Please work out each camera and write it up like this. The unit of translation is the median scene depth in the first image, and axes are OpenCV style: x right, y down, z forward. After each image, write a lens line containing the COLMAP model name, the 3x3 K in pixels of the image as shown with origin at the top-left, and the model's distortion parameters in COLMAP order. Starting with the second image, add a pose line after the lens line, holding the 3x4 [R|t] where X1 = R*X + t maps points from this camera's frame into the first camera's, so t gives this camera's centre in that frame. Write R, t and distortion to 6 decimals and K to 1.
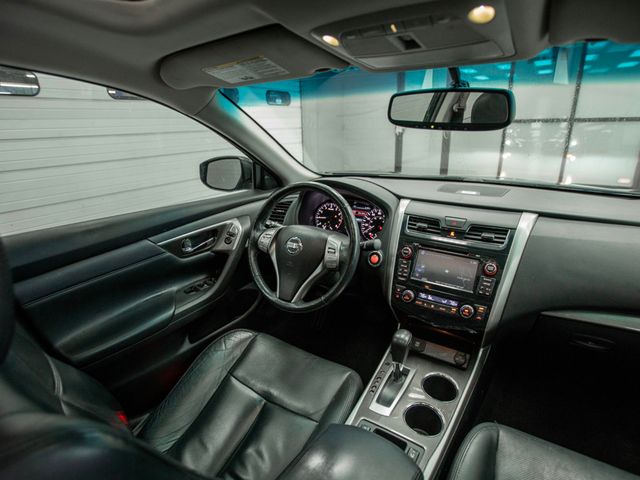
lens RADIAL K [[295.6, 0, 320.9], [0, 295.6, 238.7], [0, 0, 1]] dist [-0.009922, 0.001007]
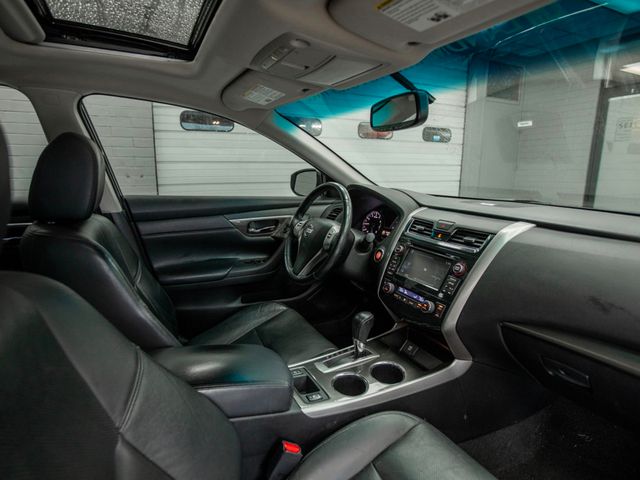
lens RADIAL K [[301.0, 0, 318.3], [0, 301.0, 237.9], [0, 0, 1]] dist [0.002474, -0.000040]
pose [[0.890582, 0.136000, -0.434014, 0.509554], [-0.182230, 0.981003, -0.066530, 0.133014], [0.416721, 0.138341, 0.898446, -0.110757]]
